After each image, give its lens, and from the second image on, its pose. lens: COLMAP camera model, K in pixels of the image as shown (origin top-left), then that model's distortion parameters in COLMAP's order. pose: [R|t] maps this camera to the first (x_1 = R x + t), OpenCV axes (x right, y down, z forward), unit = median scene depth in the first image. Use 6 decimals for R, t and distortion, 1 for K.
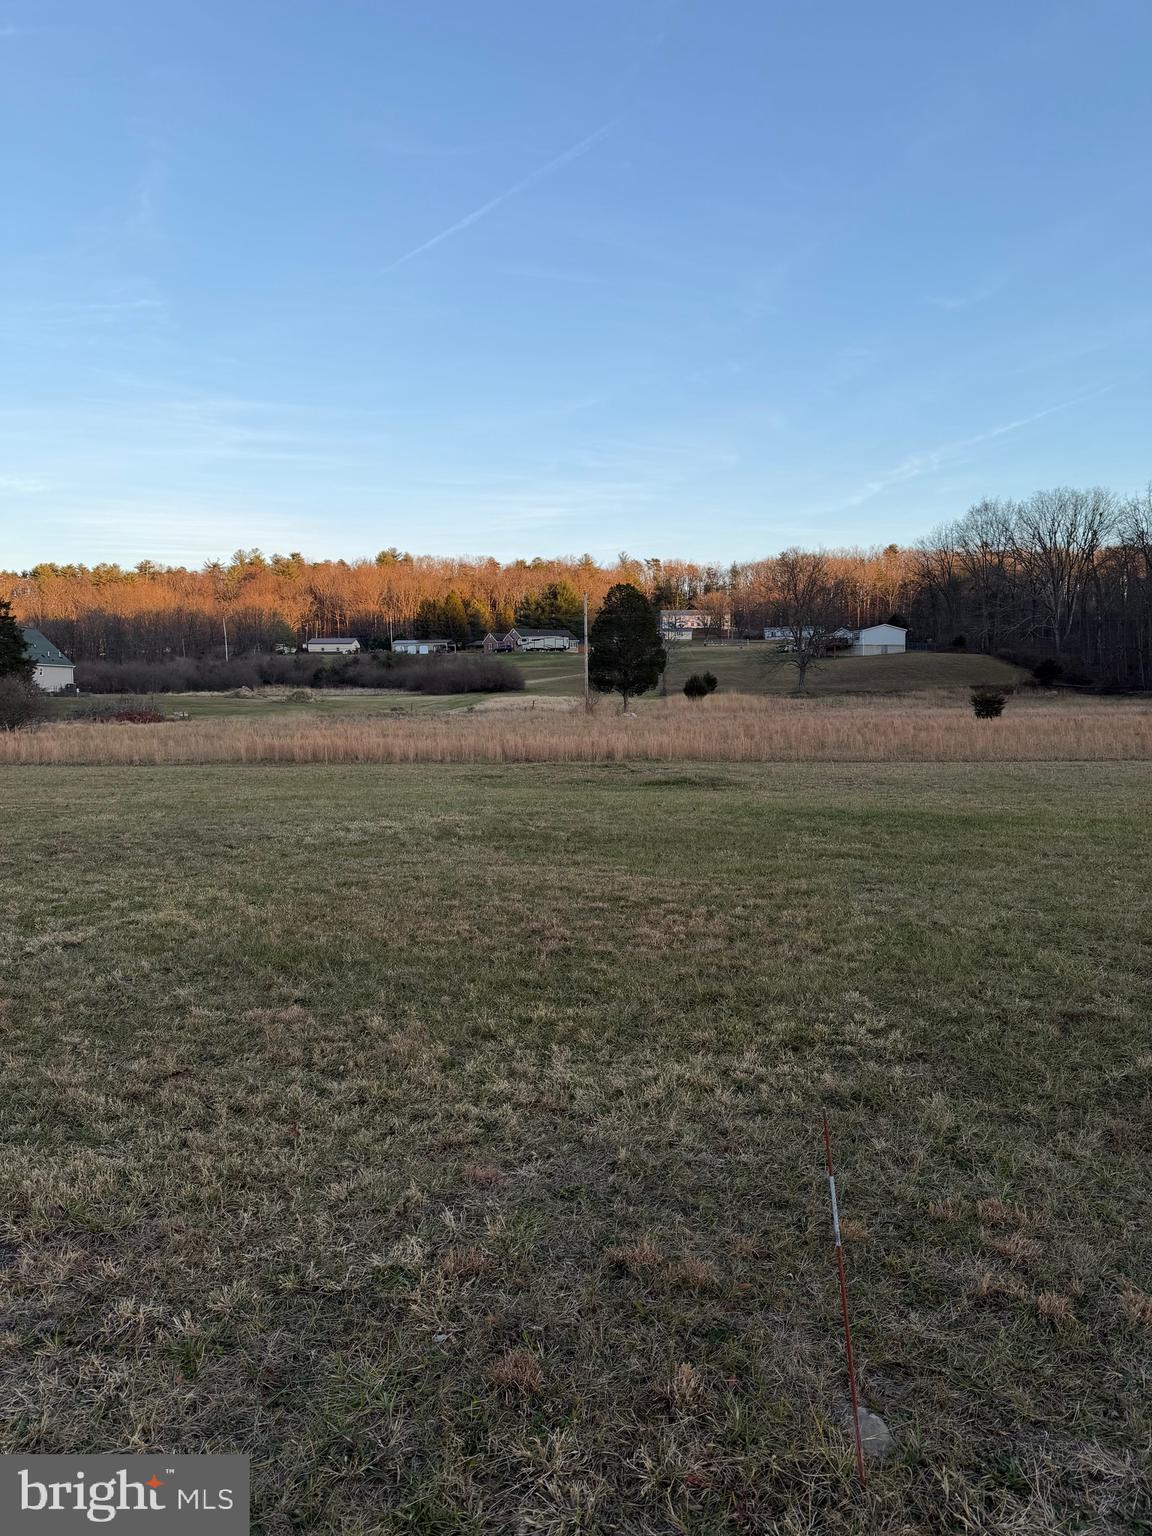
lens RADIAL K [[1049.3, 0, 579.3], [0, 1049.3, 779.8], [0, 0, 1]] dist [0.031551, -0.052530]
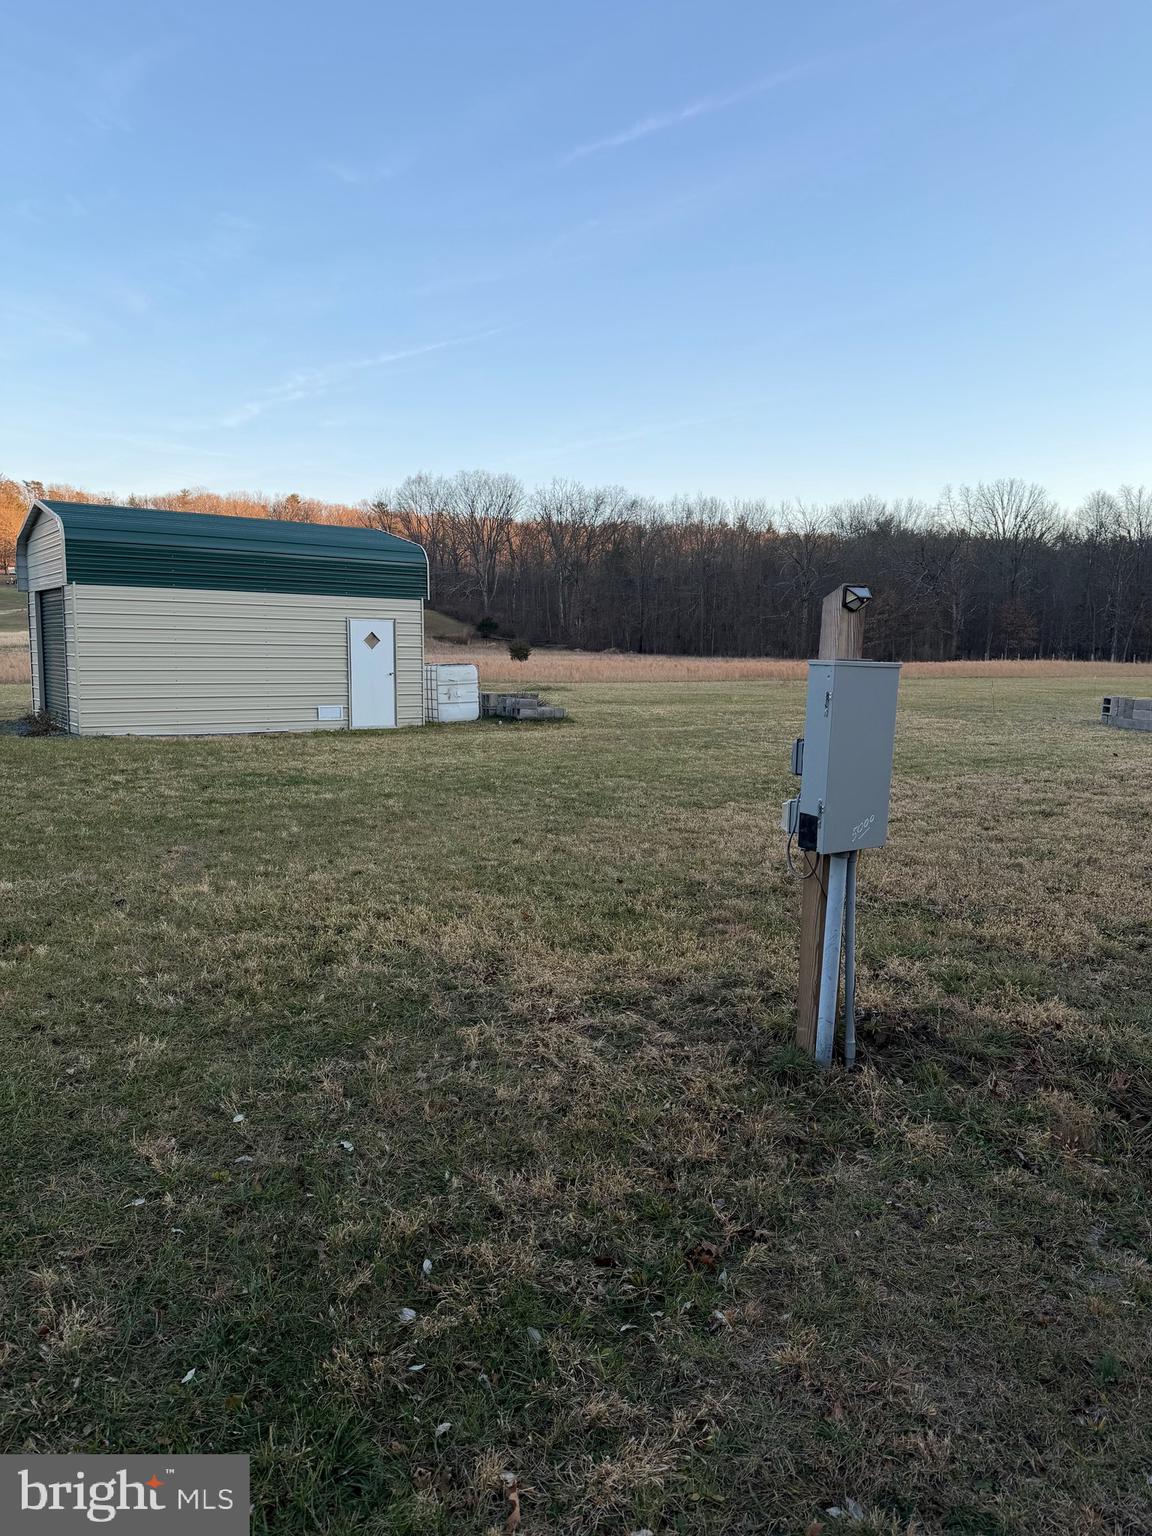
lens RADIAL K [[1049.3, 0, 600.0], [0, 1049.3, 784.2], [0, 0, 1]] dist [0.031551, -0.052530]
pose [[0.830058, -0.051147, 0.555327, -0.420658], [0.021627, 0.997989, 0.059591, 0.029772], [-0.557258, -0.037454, 0.829494, -0.258782]]
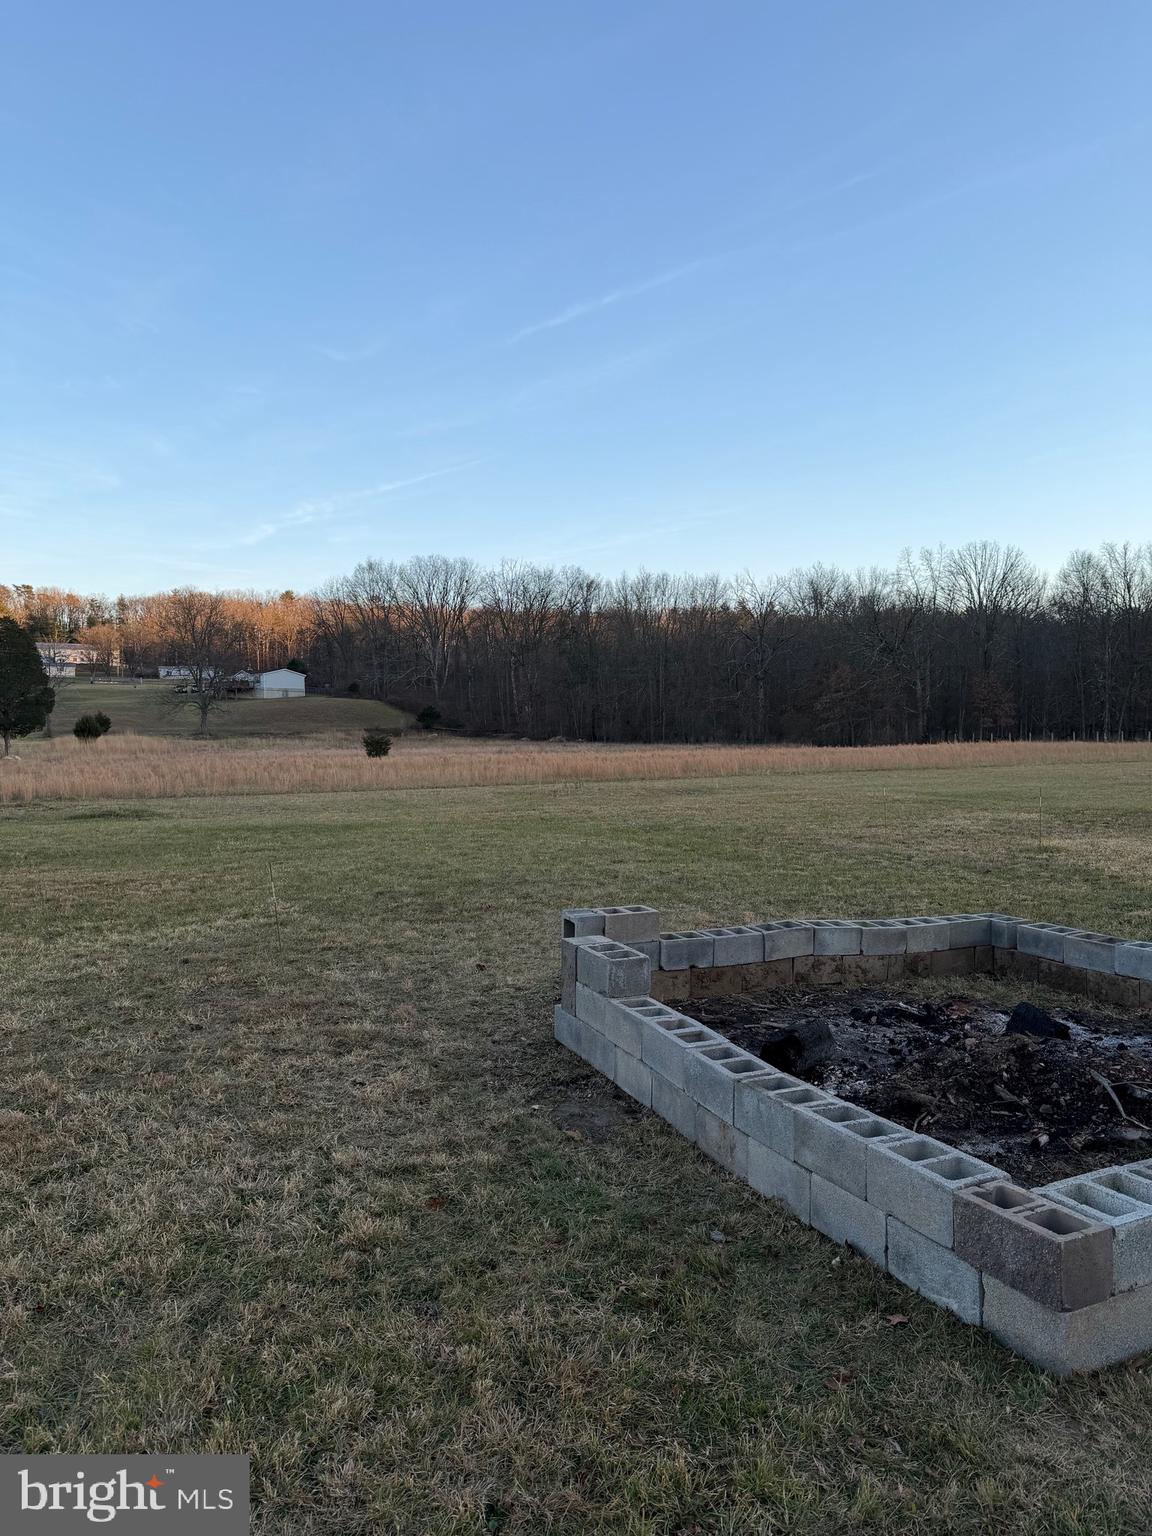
lens RADIAL K [[1049.3, 0, 566.4], [0, 1049.3, 793.5], [0, 0, 1]] dist [0.031551, -0.052530]
pose [[0.857216, -0.027414, 0.514226, -0.037178], [0.041203, 0.999032, -0.015427, 0.010701], [-0.513305, 0.034412, 0.857516, -0.130380]]
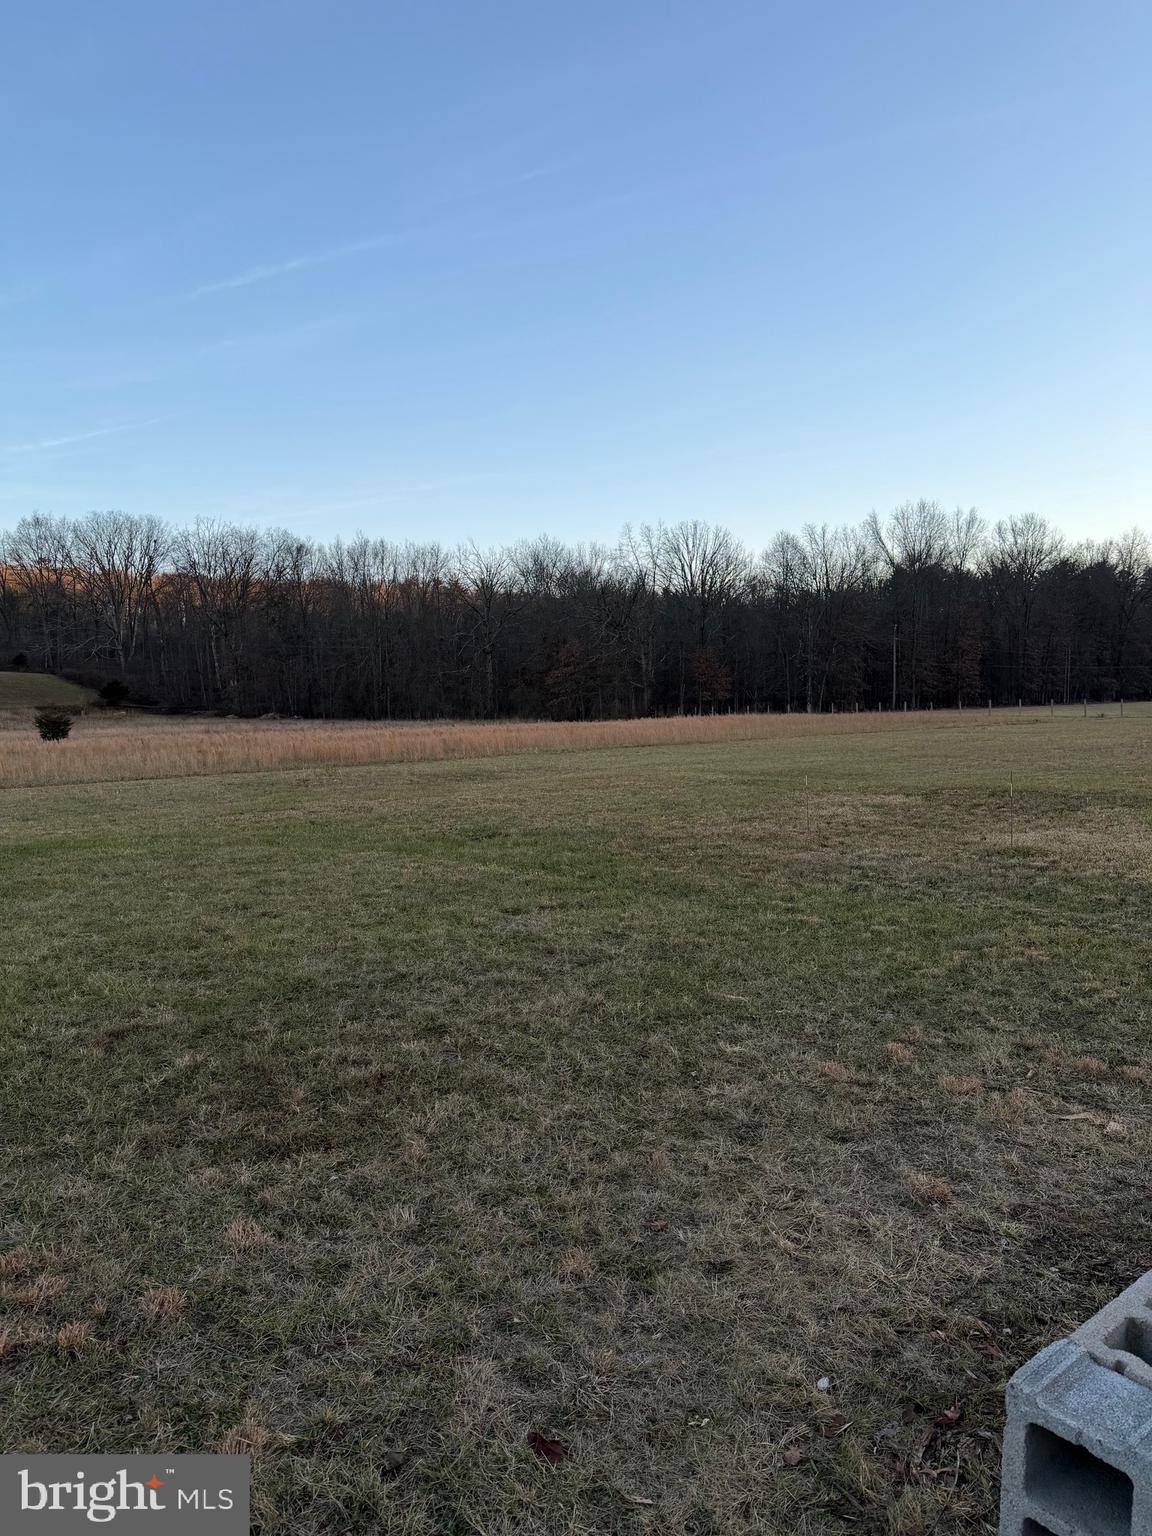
lens RADIAL K [[1049.3, 0, 577.1], [0, 1049.3, 775.8], [0, 0, 1]] dist [0.031551, -0.052530]
pose [[0.677171, -0.051029, 0.734054, 0.005091], [0.068035, 0.997661, 0.006591, 0.000142], [-0.732673, 0.045478, 0.679059, -0.002536]]
